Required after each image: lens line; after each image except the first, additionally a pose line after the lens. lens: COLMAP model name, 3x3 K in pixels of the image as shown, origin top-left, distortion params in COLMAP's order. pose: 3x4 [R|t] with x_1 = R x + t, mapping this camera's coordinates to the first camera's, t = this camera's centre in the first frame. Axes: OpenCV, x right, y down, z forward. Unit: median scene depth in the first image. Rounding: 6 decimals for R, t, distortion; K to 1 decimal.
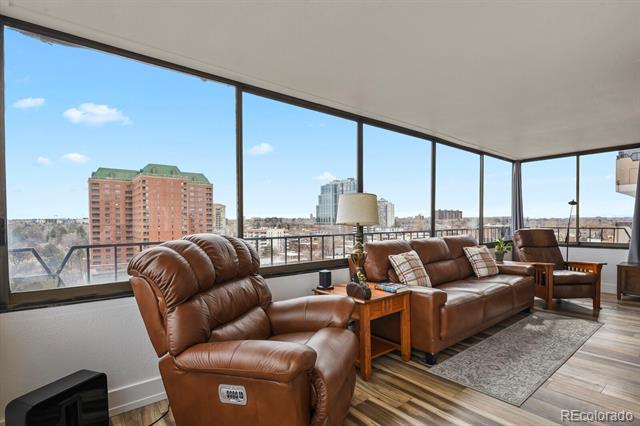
lens RADIAL K [[316.1, 0, 322.2], [0, 316.1, 216.4], [0, 0, 1]] dist [-0.008099, -0.000850]
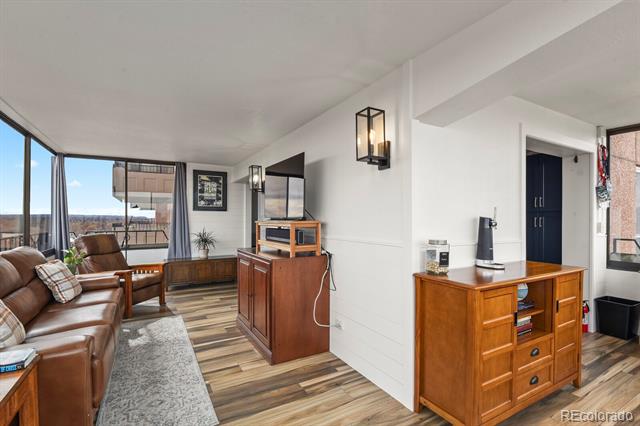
lens RADIAL K [[316.1, 0, 322.2], [0, 316.1, 216.4], [0, 0, 1]] dist [-0.008099, -0.000850]
pose [[0.167660, 0.012150, 0.985770, -0.136159], [-0.010385, 0.999890, -0.010558, -0.011116], [-0.985790, -0.008467, 0.167768, 0.263966]]
